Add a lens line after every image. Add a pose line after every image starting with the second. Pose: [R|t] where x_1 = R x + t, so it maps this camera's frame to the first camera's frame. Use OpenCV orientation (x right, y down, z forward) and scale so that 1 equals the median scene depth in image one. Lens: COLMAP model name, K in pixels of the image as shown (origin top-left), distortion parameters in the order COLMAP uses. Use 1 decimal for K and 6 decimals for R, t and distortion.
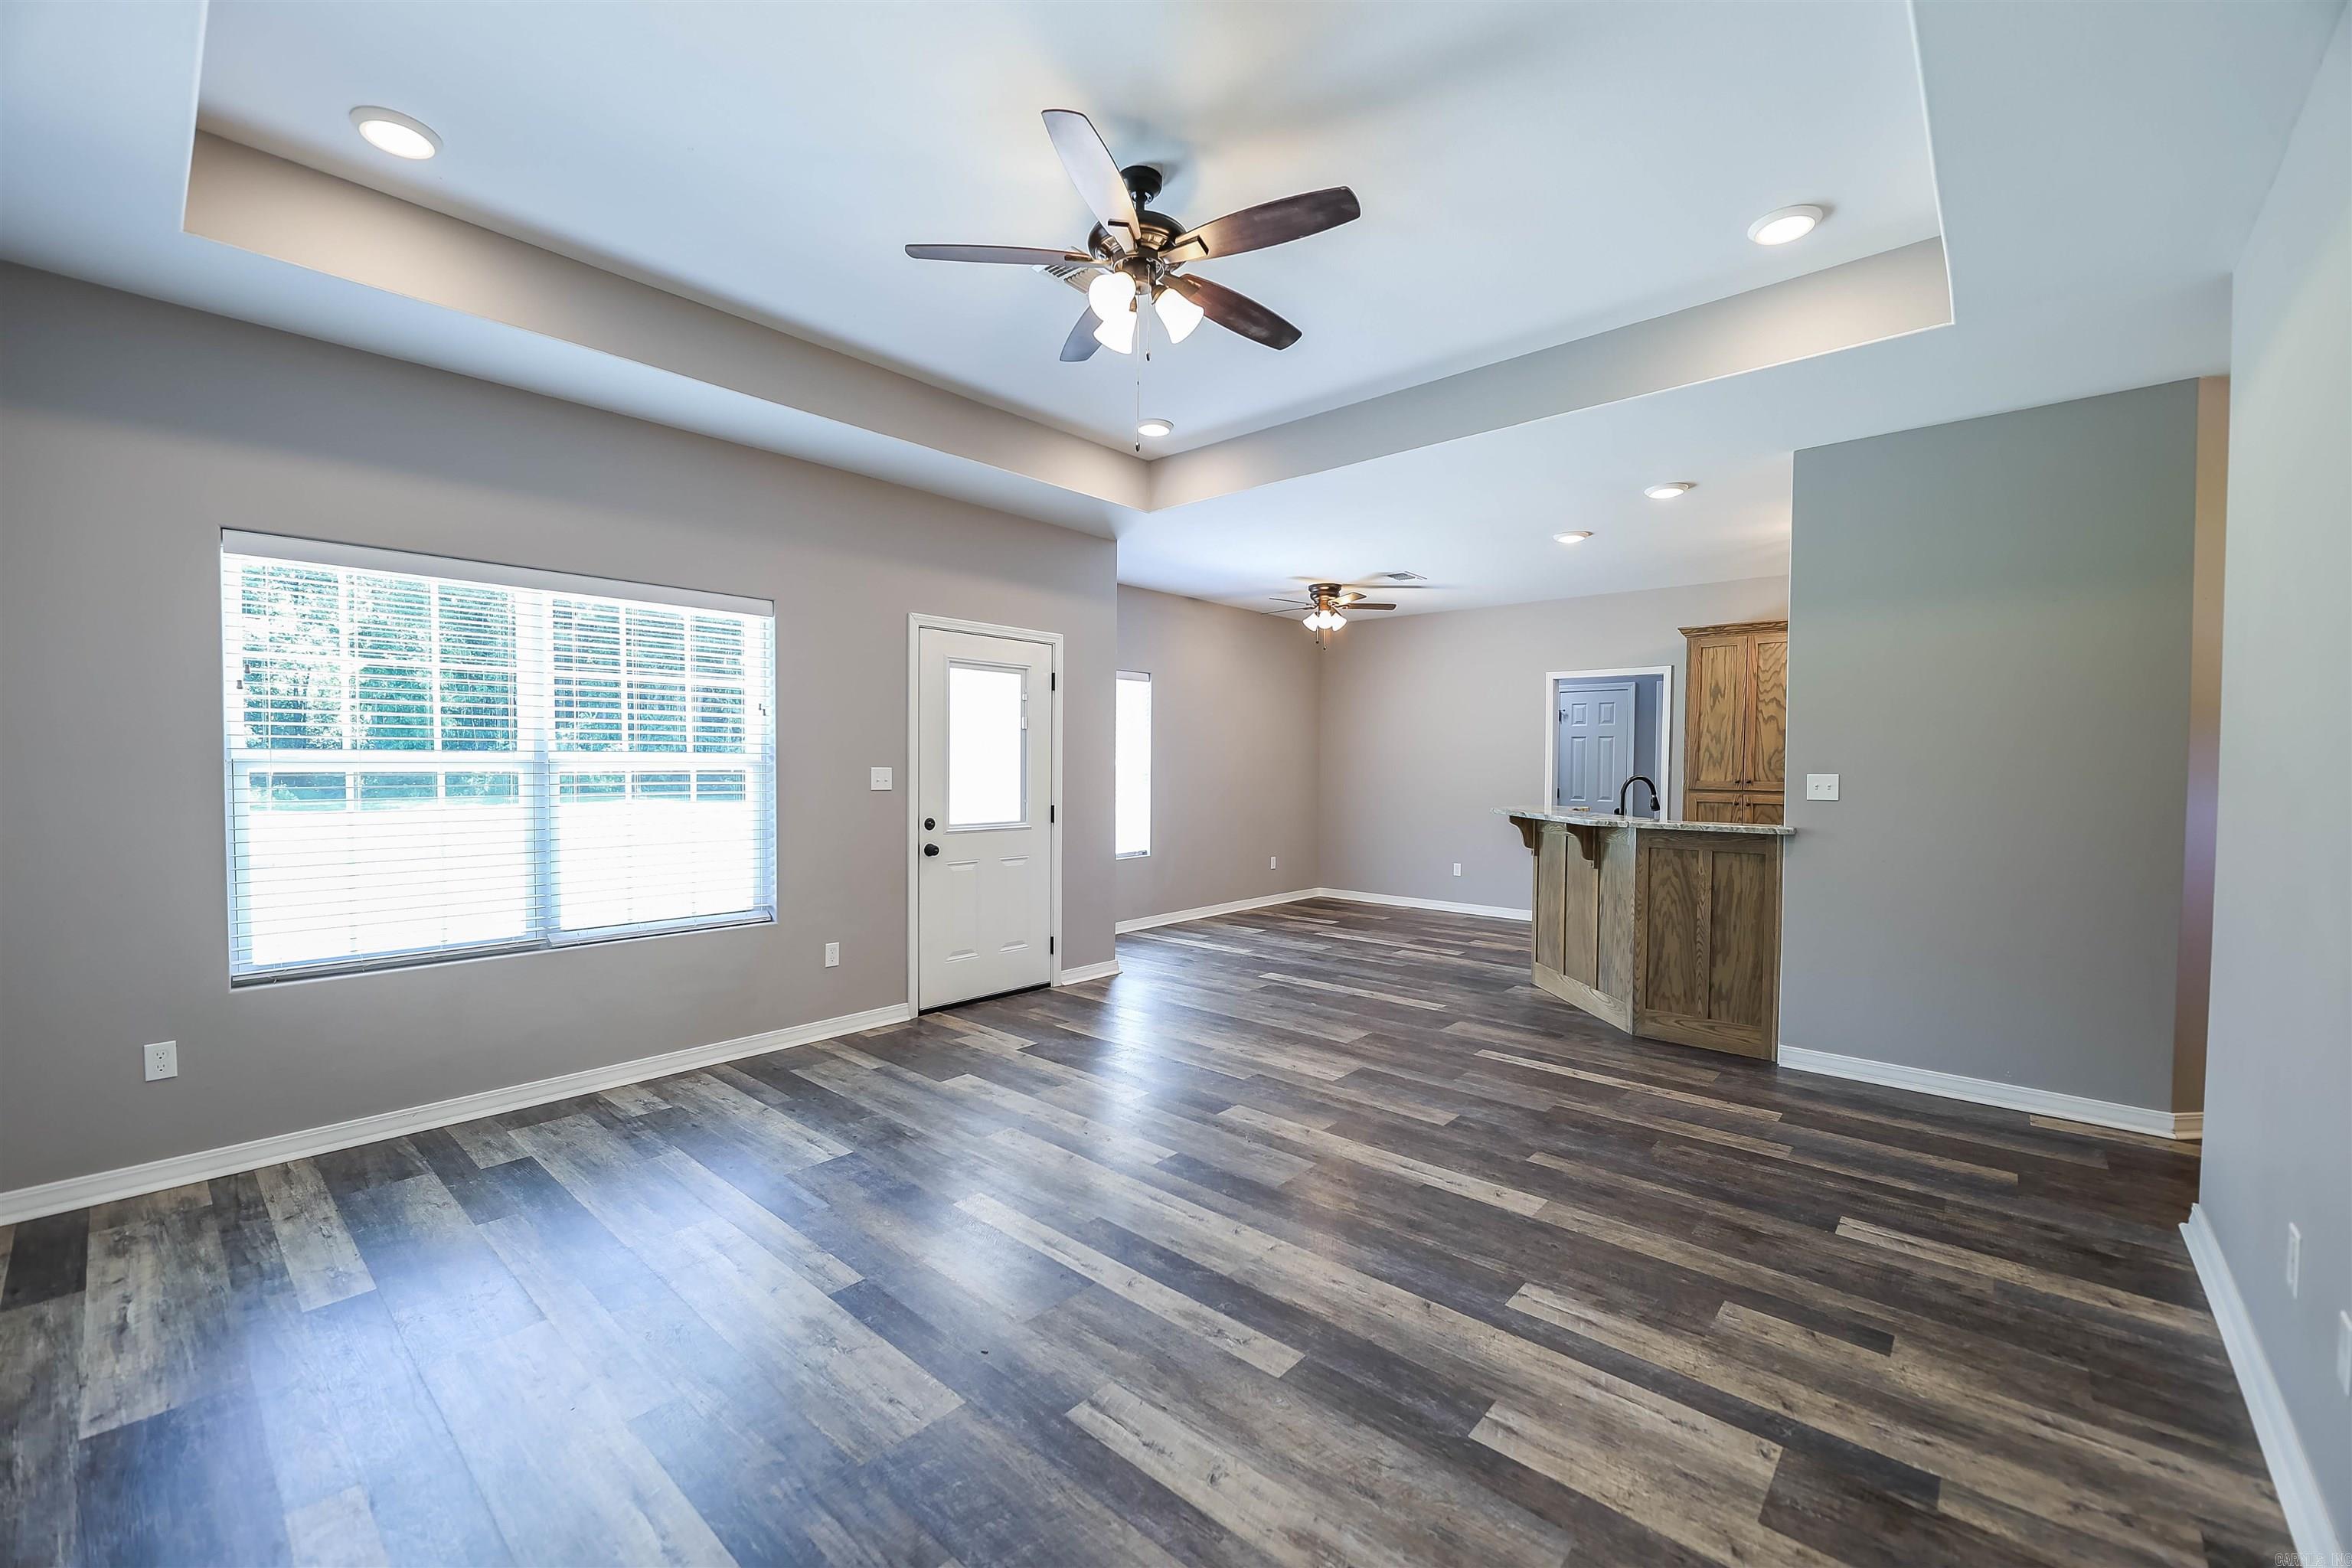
lens RADIAL K [[942.3, 0, 1175.1], [0, 942.3, 783.2], [0, 0, 1]] dist [0.000594, -0.004034]
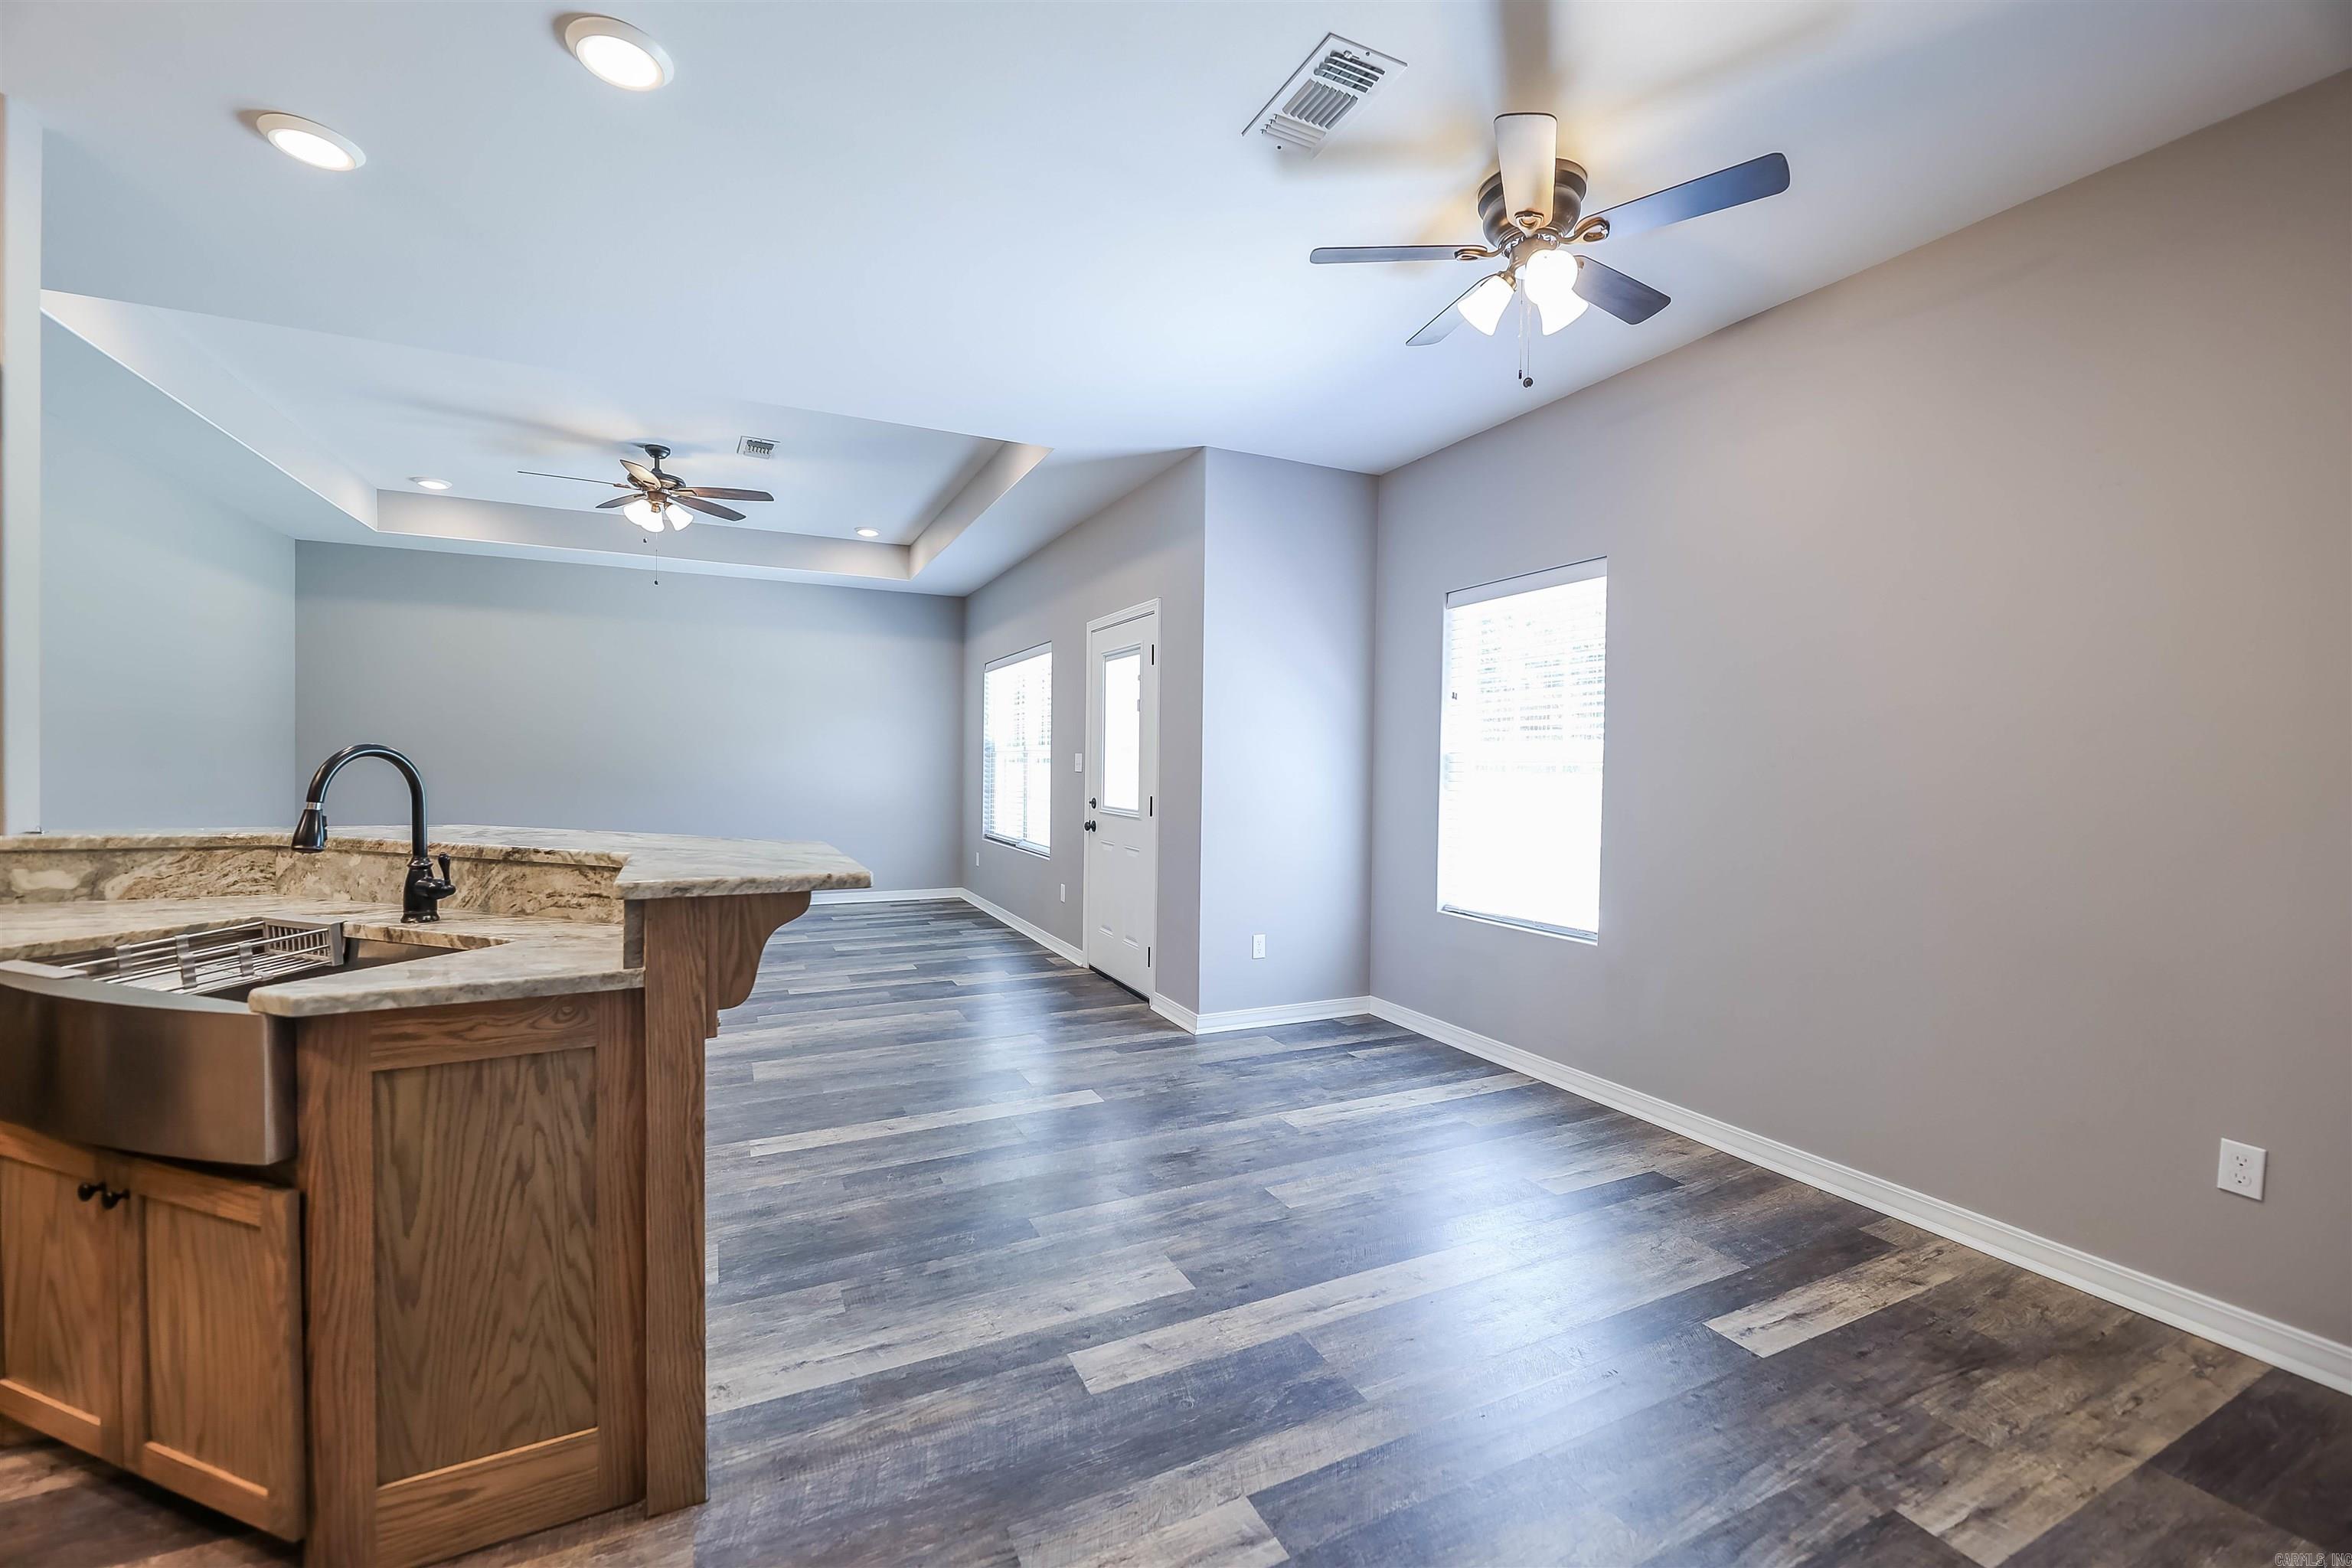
lens RADIAL K [[944.4, 0, 1170.1], [0, 944.4, 773.8], [0, 0, 1]] dist [-0.005444, -0.000444]
pose [[-0.379569, 0.003211, -0.925158, 0.960247], [-0.033422, 0.999294, 0.017180, -0.018747], [0.924560, 0.037441, -0.379194, 1.922446]]
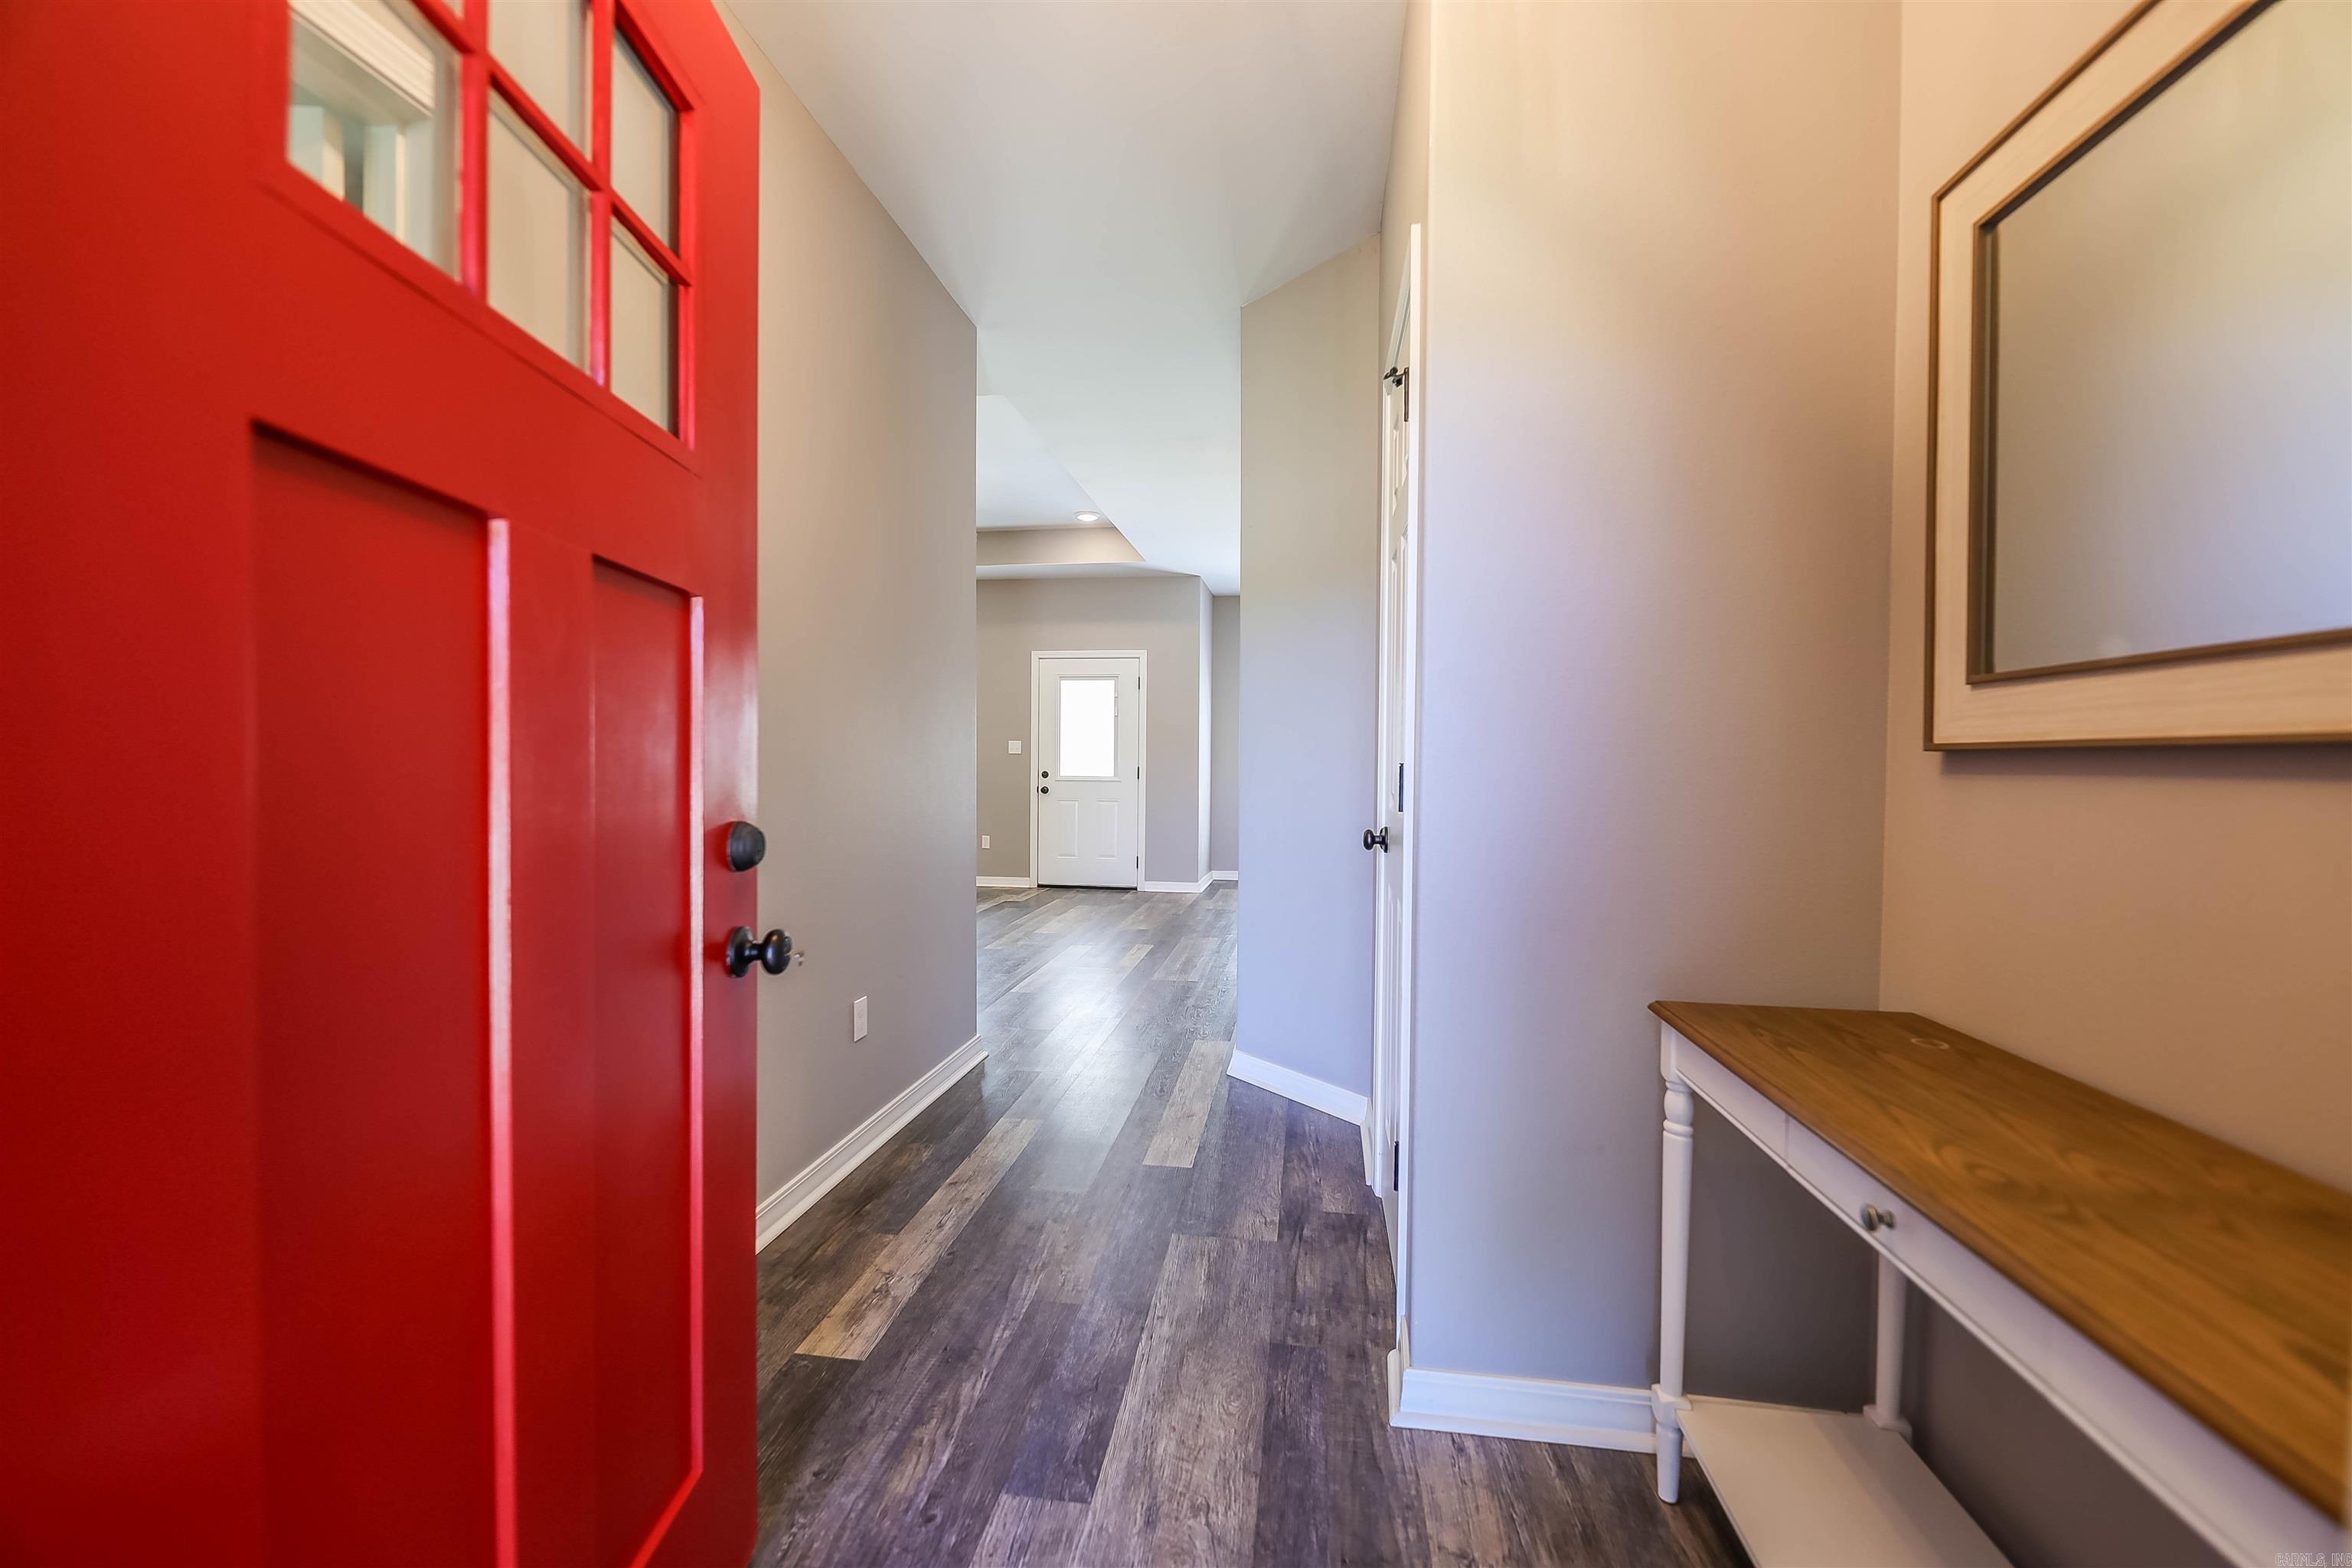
lens RADIAL K [[942.3, 0, 1175.1], [0, 942.3, 783.2], [0, 0, 1]] dist [0.000594, -0.004034]
pose [[0.553673, 0.012250, -0.832644, 1.616932], [-0.019507, 0.999808, 0.001738, 0.064926], [0.832506, 0.015280, 0.553806, 0.329640]]
